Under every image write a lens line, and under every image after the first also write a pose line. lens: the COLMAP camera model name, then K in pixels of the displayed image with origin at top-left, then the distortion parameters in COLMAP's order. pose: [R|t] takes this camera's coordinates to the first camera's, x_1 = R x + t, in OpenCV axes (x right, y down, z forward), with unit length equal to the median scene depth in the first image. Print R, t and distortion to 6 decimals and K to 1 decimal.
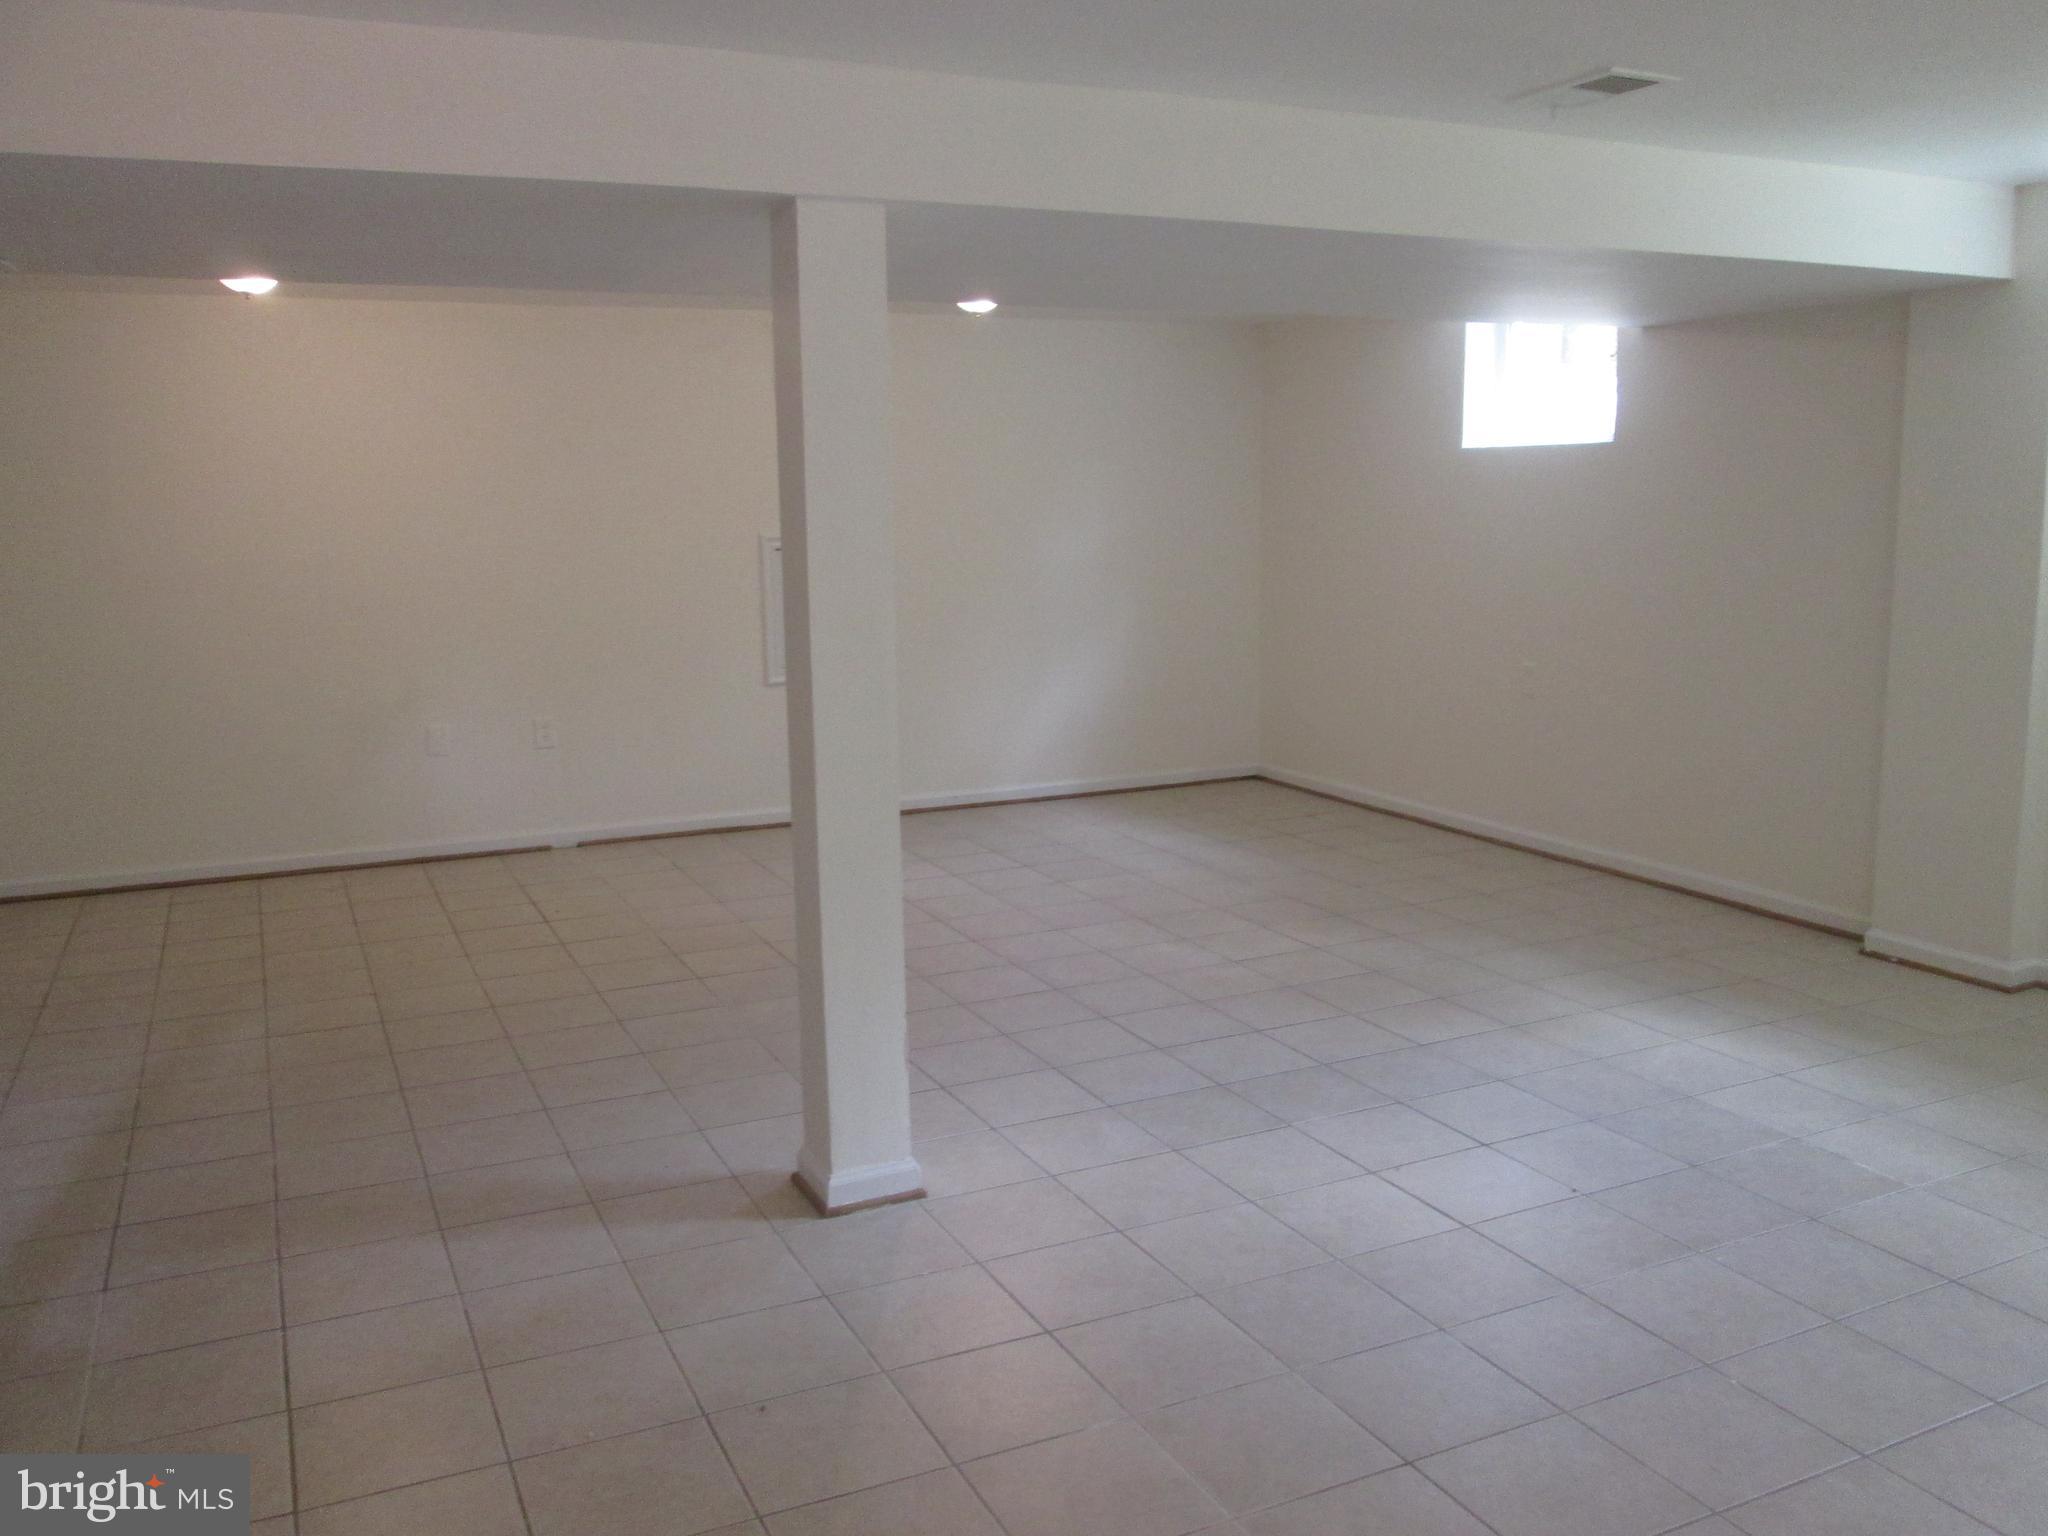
lens RADIAL K [[1683.5, 0, 1024.0], [0, 1683.5, 768.0], [0, 0, 1]] dist [-0.060154, 0.000434]
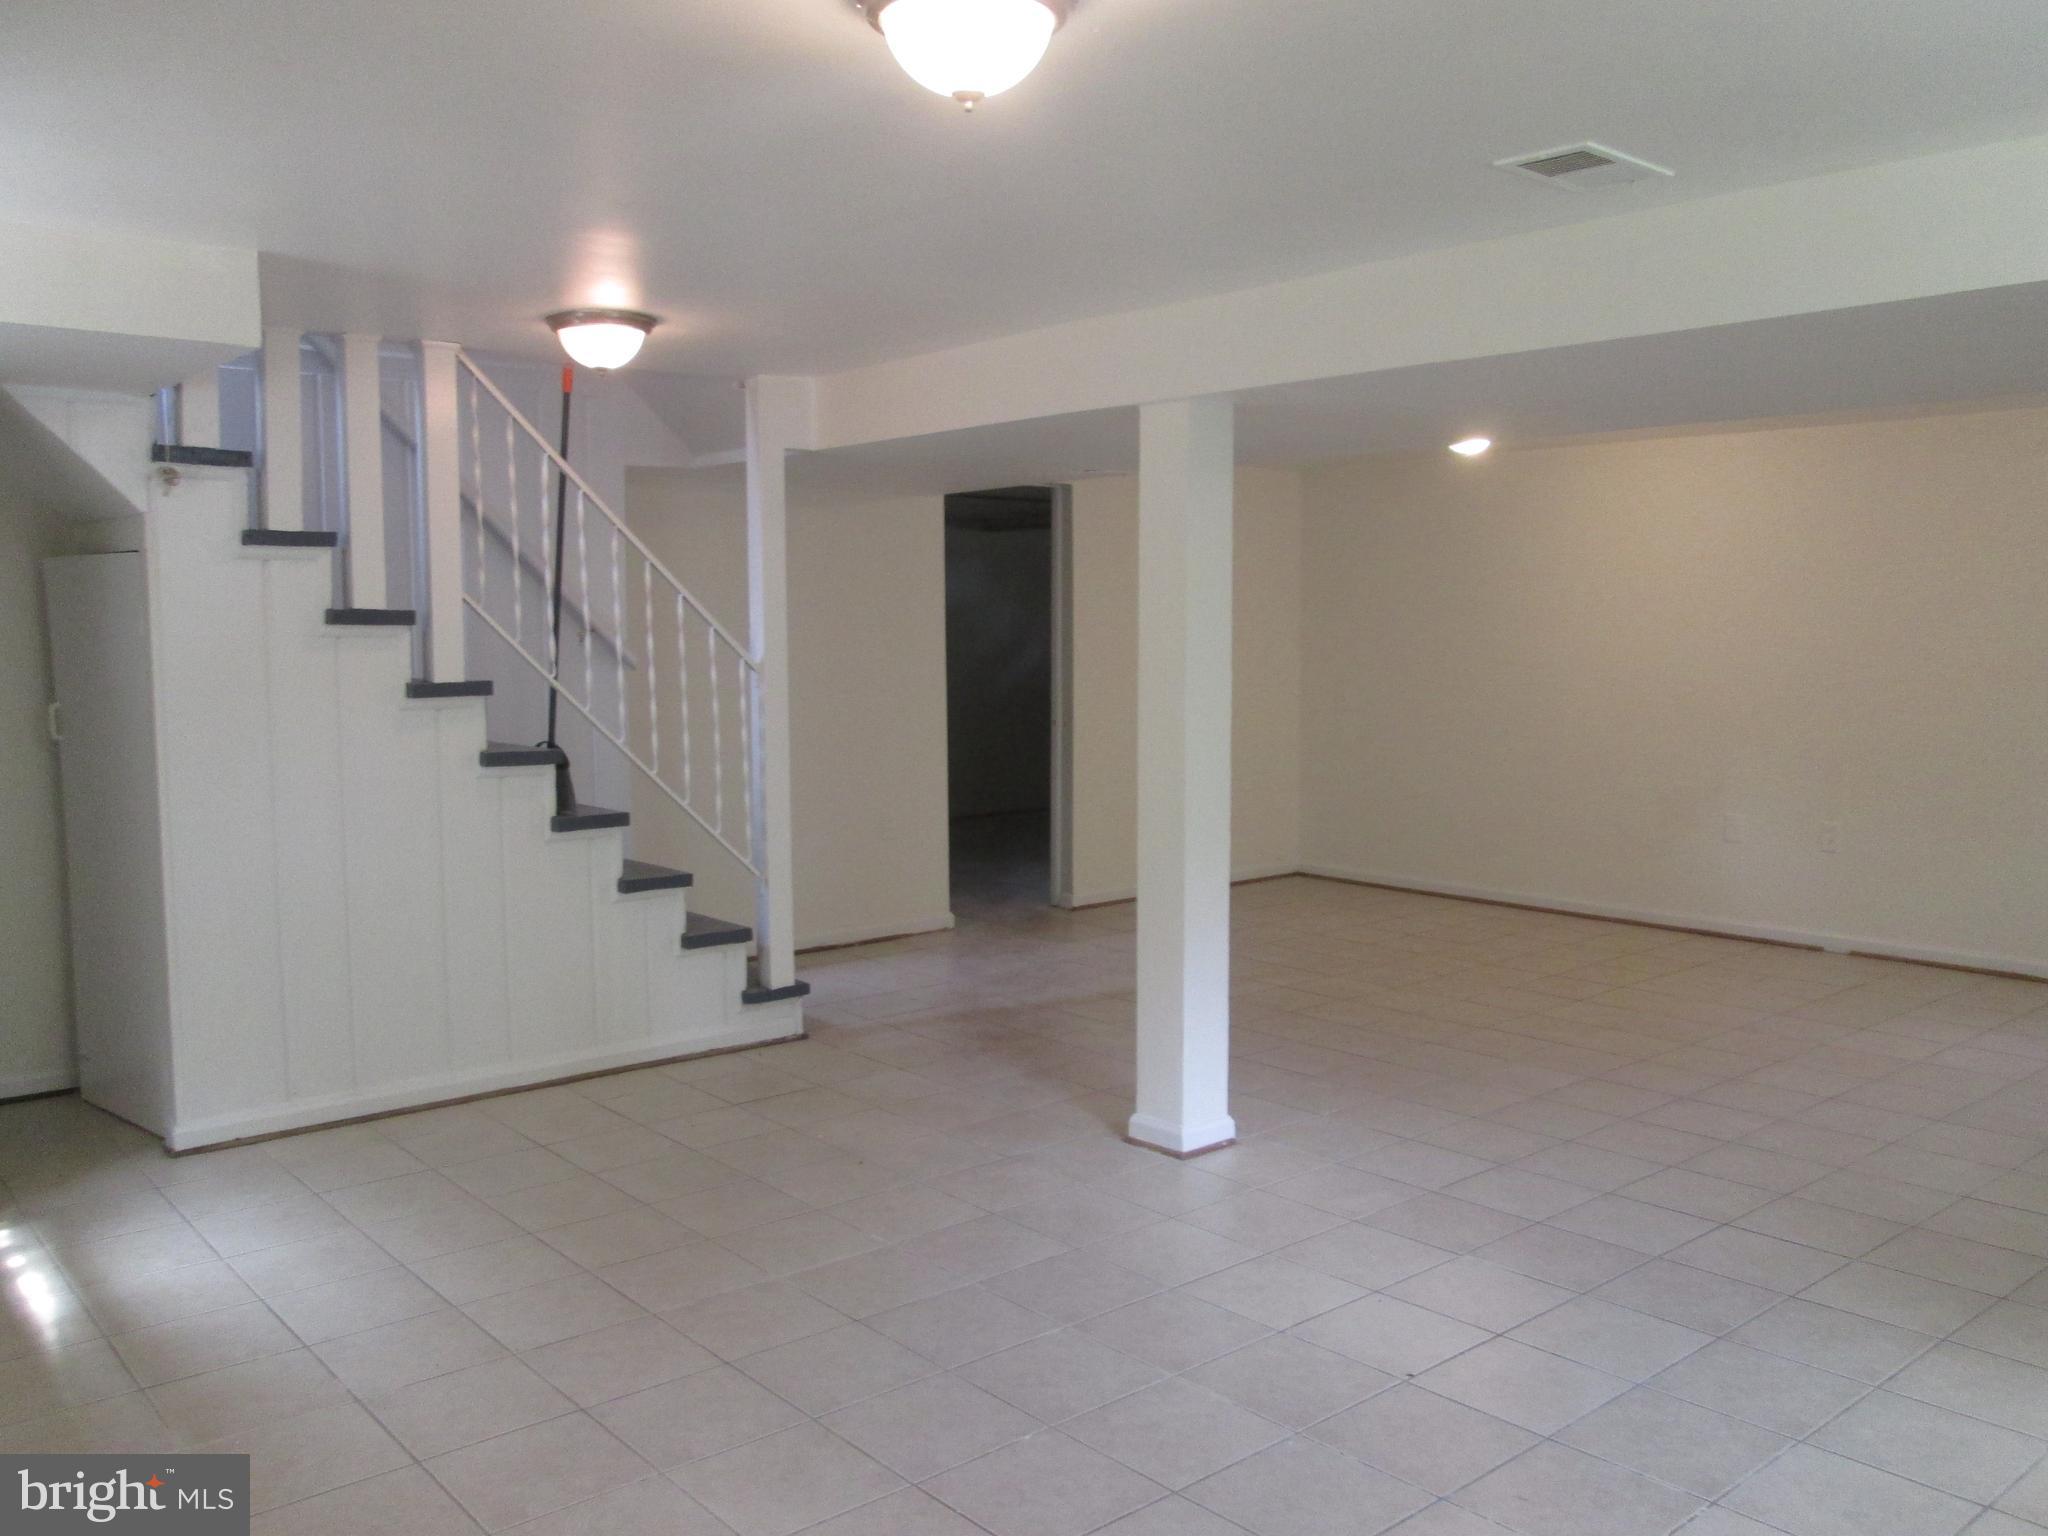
lens RADIAL K [[1642.8, 0, 1024.0], [0, 1642.8, 768.0], [0, 0, 1]] dist [-0.047005, 0.000748]
pose [[0.277022, 0.103384, -0.955286, 0.969399], [-0.155223, 0.985951, 0.061690, -0.088290], [0.948243, 0.131193, 0.289178, 0.438435]]
